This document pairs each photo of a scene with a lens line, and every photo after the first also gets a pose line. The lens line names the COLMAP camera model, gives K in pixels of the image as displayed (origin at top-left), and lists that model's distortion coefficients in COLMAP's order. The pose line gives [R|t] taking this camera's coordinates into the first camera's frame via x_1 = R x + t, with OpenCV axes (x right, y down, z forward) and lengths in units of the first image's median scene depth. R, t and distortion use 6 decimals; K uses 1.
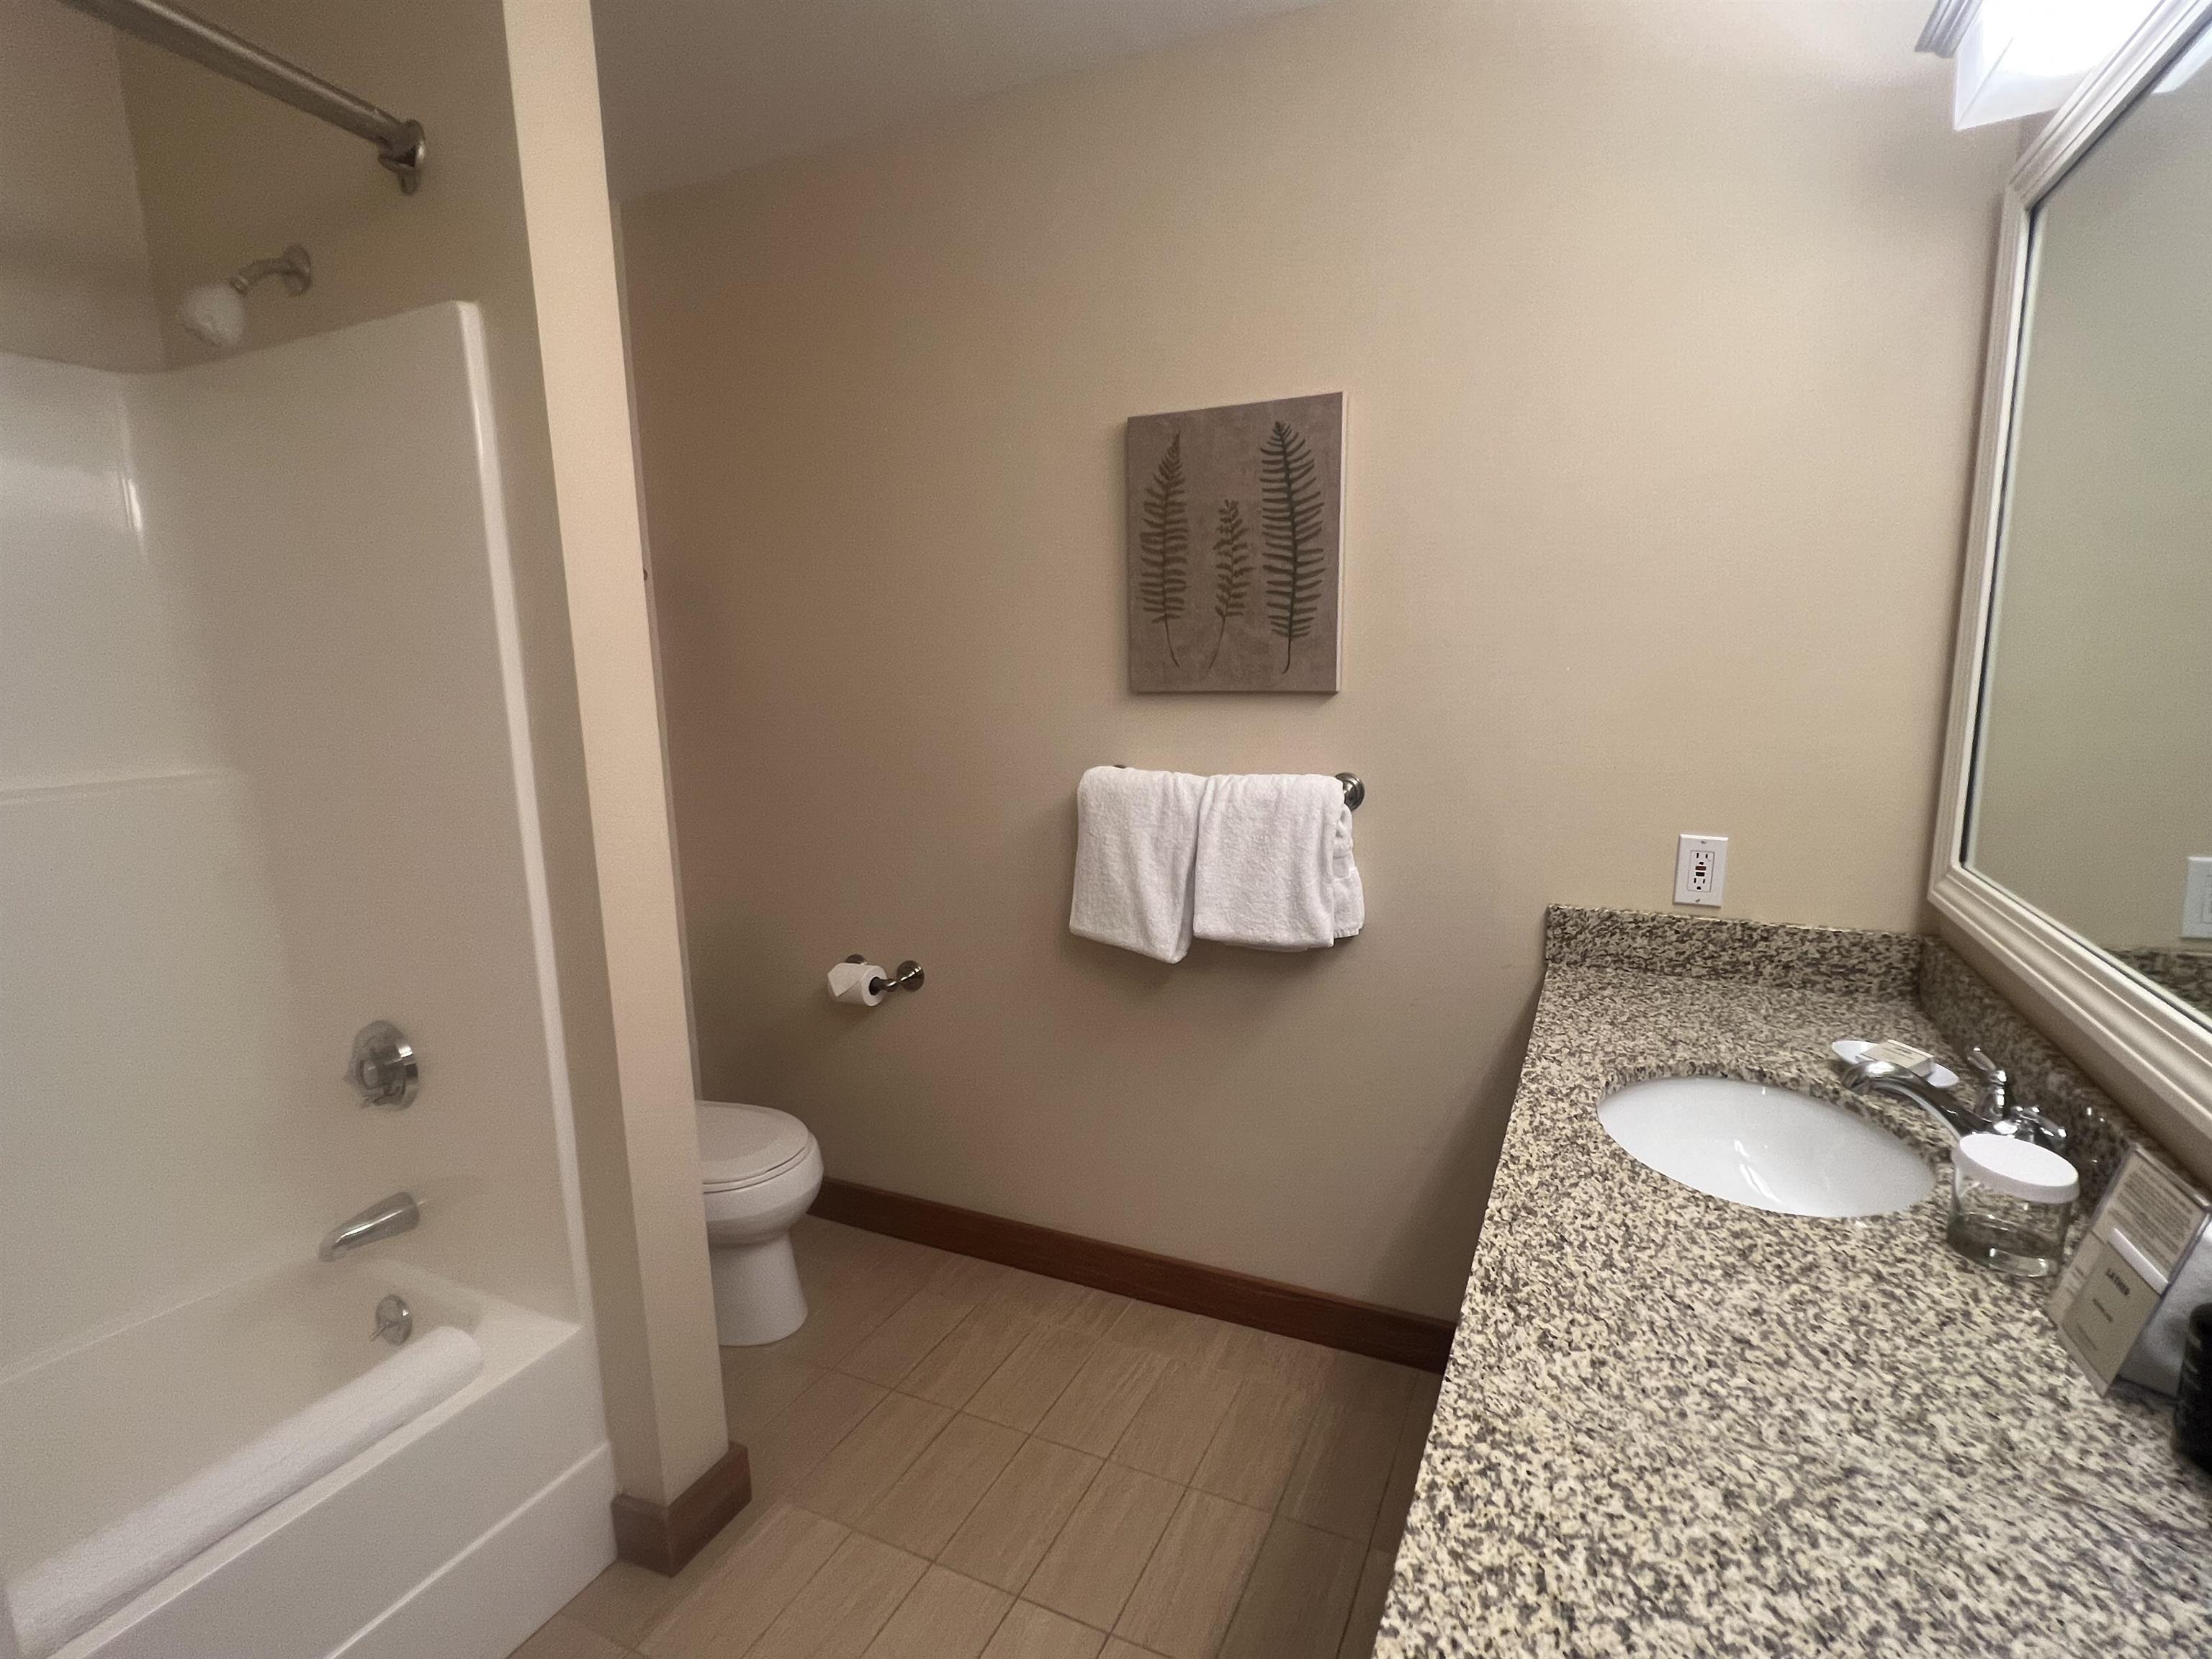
lens RADIAL K [[1078.8, 0, 1109.5], [0, 1078.8, 845.2], [0, 0, 1]] dist [0.001231, 0.000378]
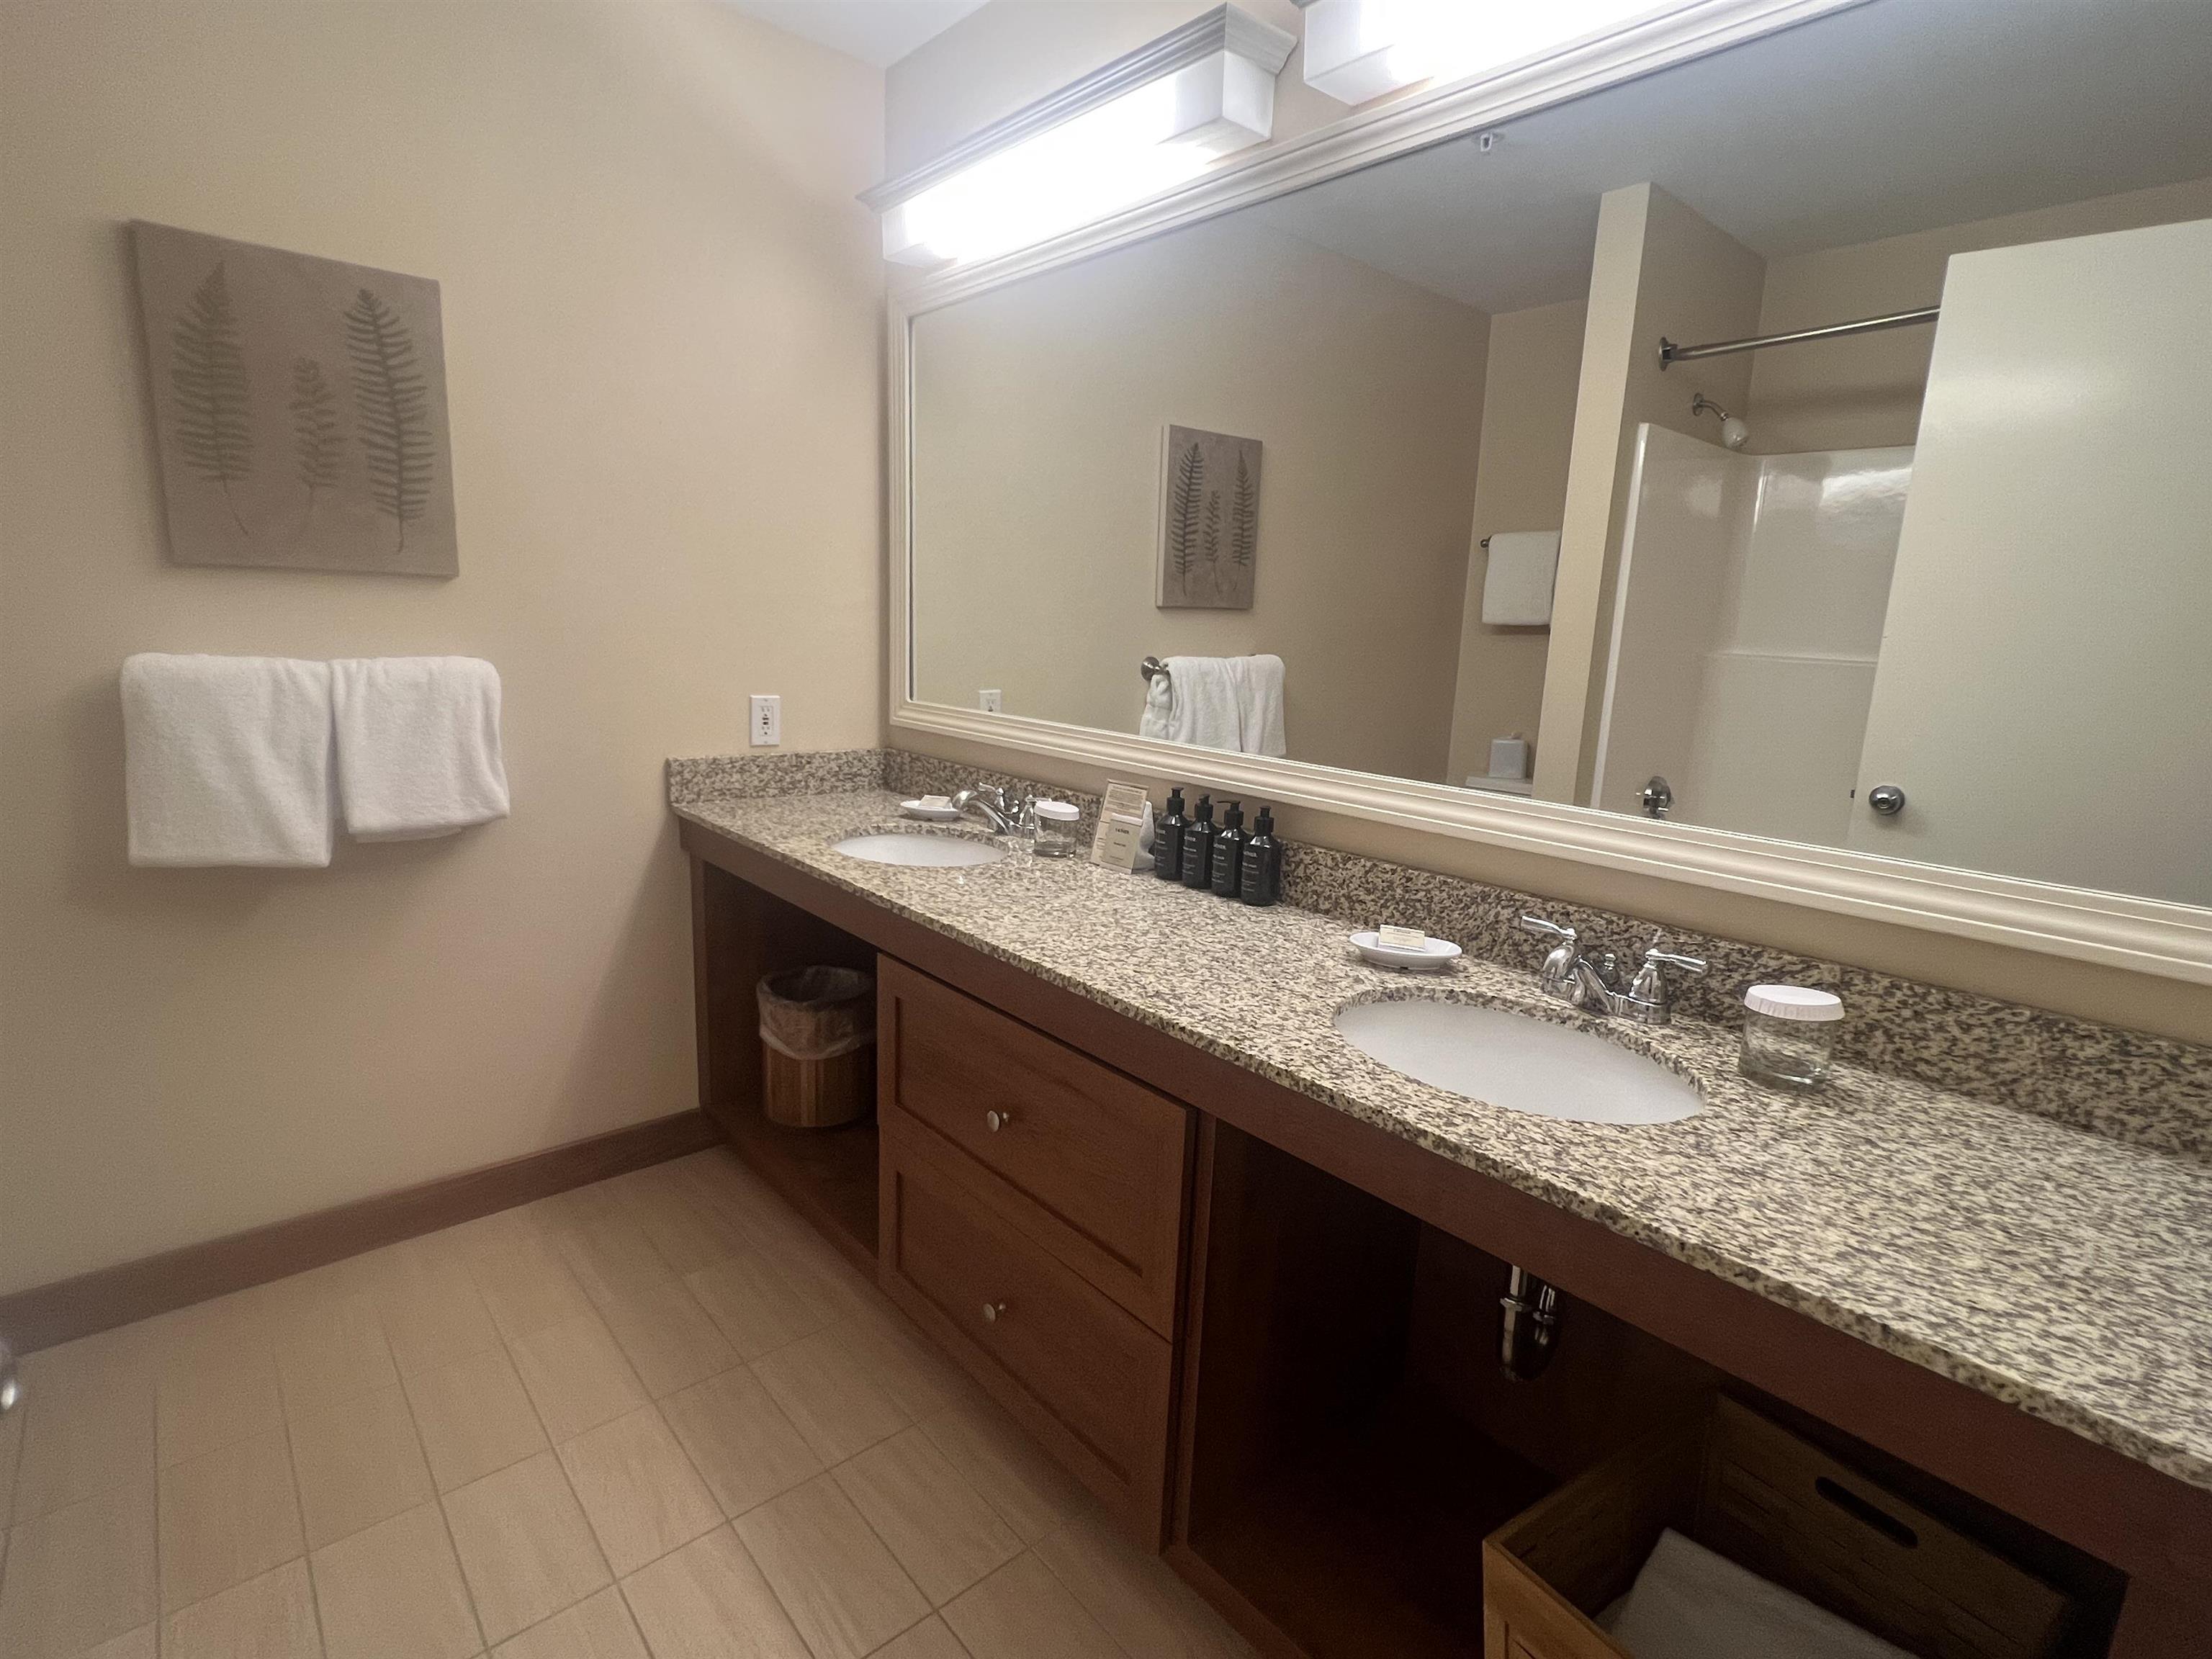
lens RADIAL K [[1078.8, 0, 1109.5], [0, 1078.8, 845.2], [0, 0, 1]] dist [0.001231, 0.000378]
pose [[0.396210, -0.156699, 0.904689, -0.526248], [0.113198, 0.986148, 0.121233, 0.058243], [-0.911155, 0.054375, 0.408460, 0.017887]]
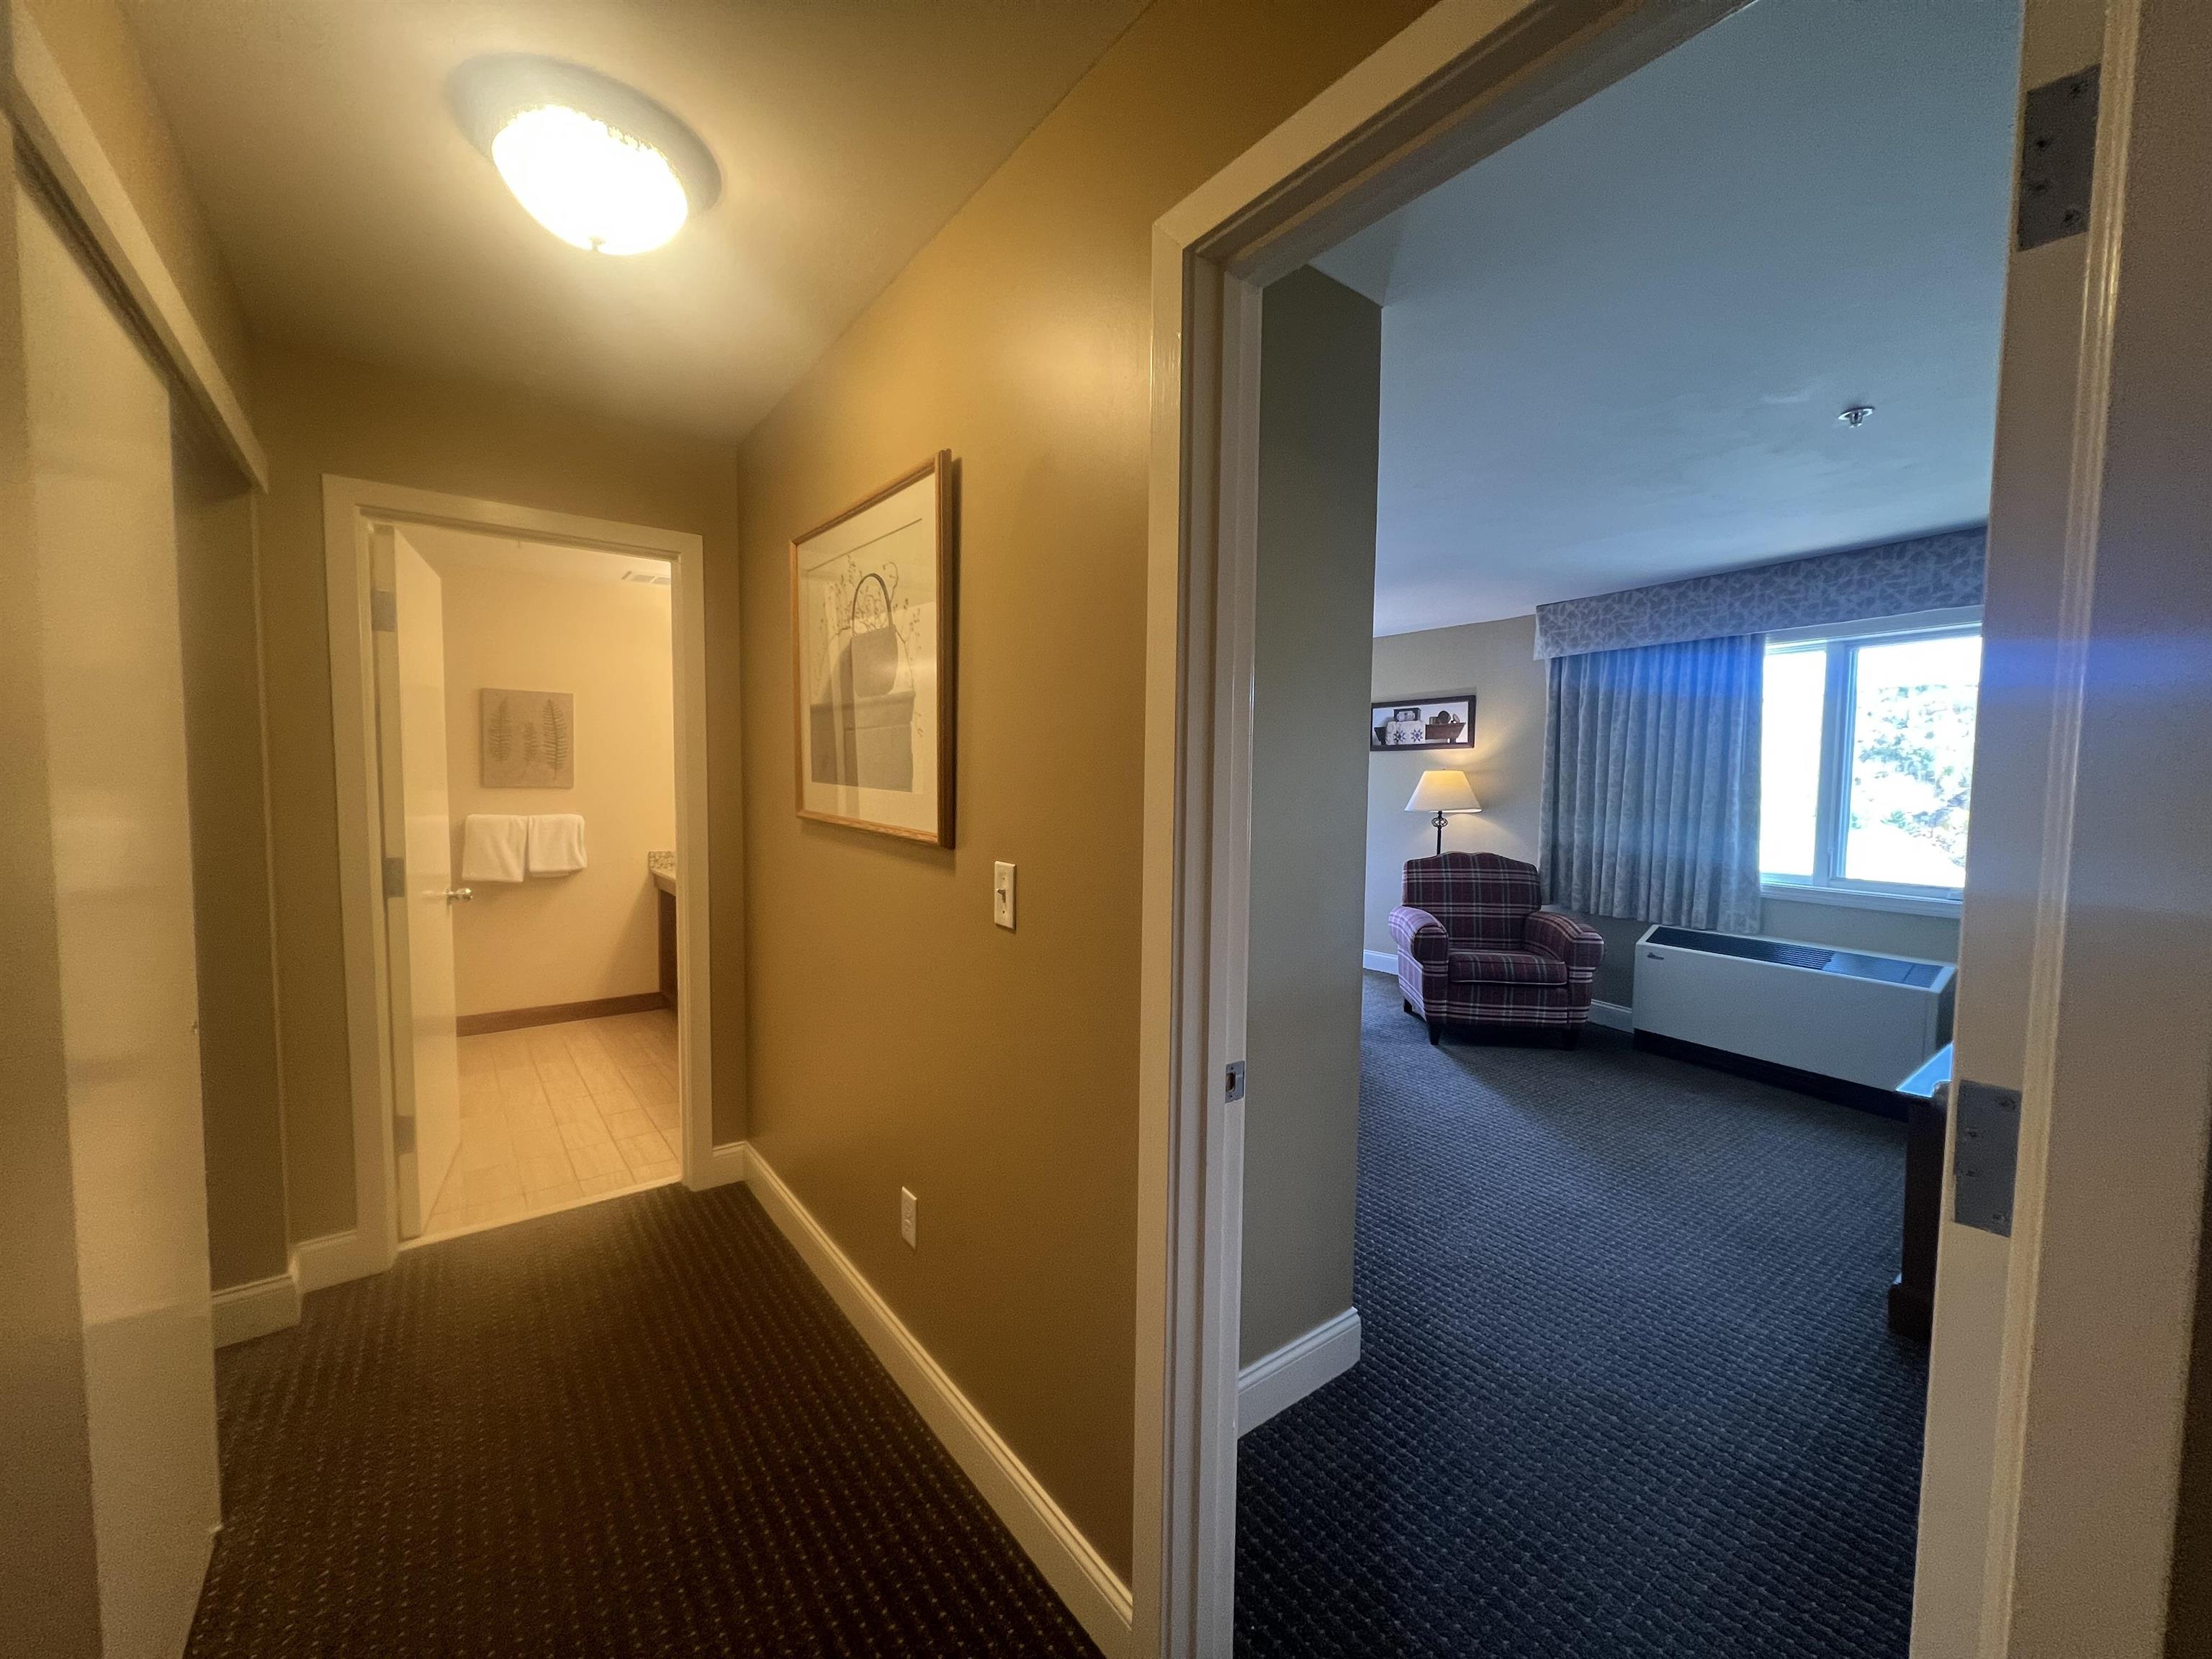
lens RADIAL K [[881.3, 0, 1111.5], [0, 881.3, 832.4], [0, 0, 1]] dist [-0.003698, 0.000509]
pose [[0.453970, -0.030734, 0.890487, -1.334910], [0.135163, 0.990214, -0.034730, 0.280613], [-0.880705, 0.136128, 0.453682, -1.471788]]
